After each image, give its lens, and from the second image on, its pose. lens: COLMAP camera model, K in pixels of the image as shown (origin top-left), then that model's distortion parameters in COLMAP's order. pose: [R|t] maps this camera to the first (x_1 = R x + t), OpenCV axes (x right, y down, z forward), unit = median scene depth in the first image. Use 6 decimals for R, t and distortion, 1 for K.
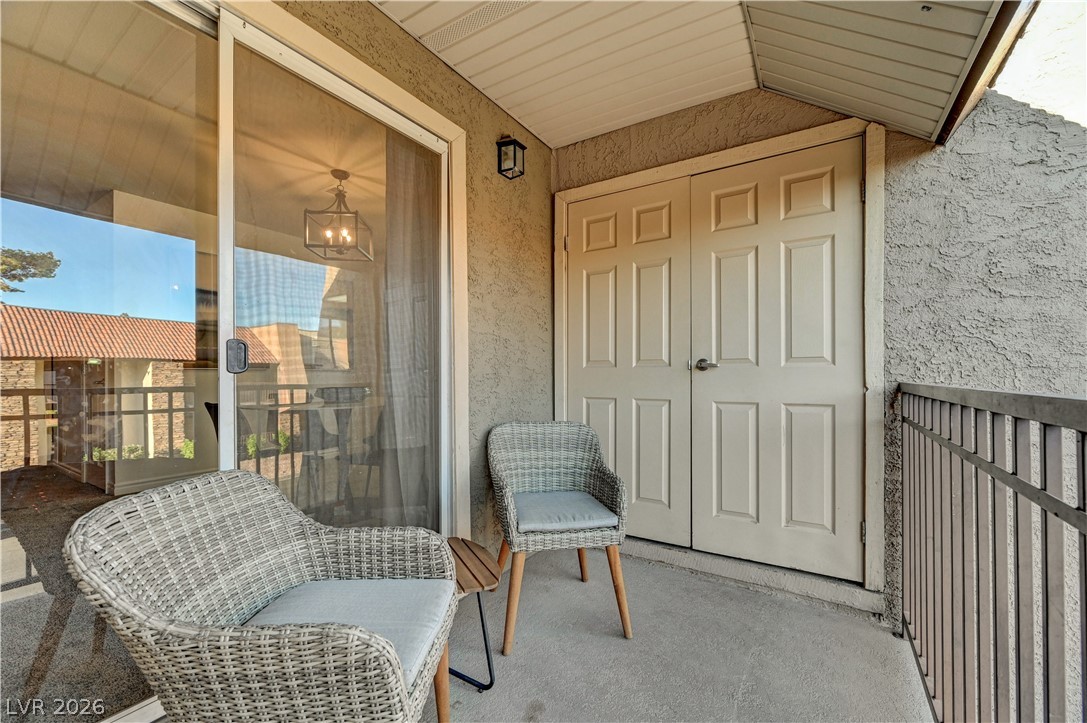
lens RADIAL K [[433.8, 0, 545.6], [0, 433.8, 362.7], [0, 0, 1]] dist [-0.004364, 0.000031]
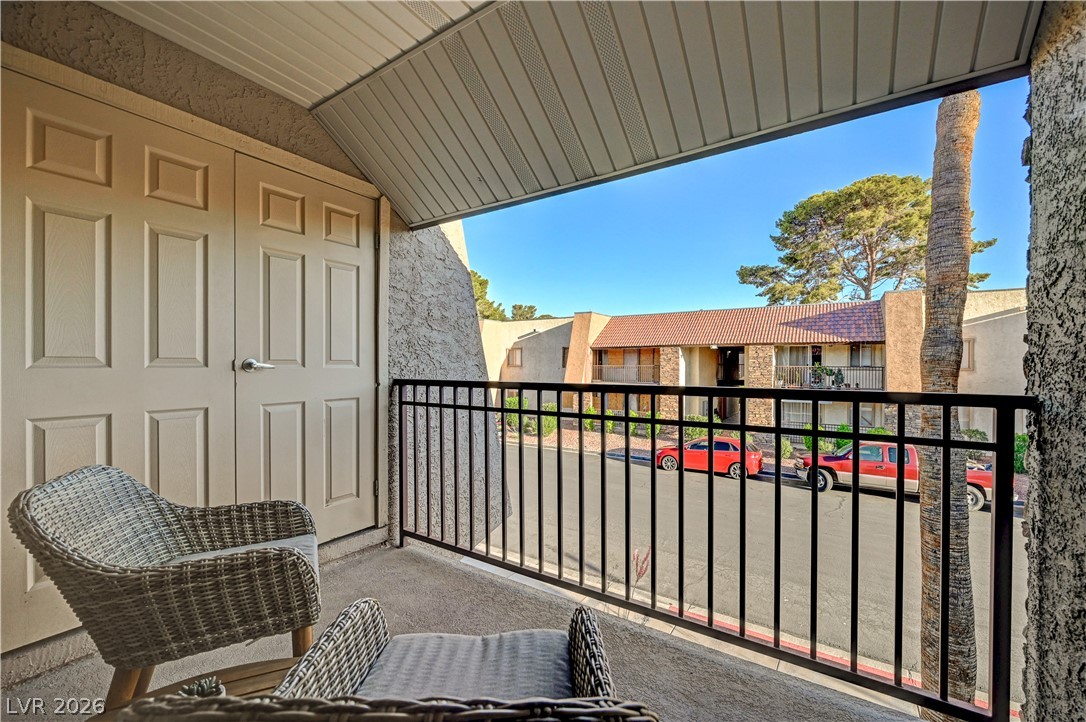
lens RADIAL K [[433.4, 0, 545.1], [0, 433.4, 362.2], [0, 0, 1]] dist [-0.004364, 0.000031]
pose [[0.042026, 0.020290, 0.998910, -0.596597], [-0.011473, 0.999738, -0.019825, 0.011273], [-0.999051, -0.010627, 0.042247, 0.384397]]
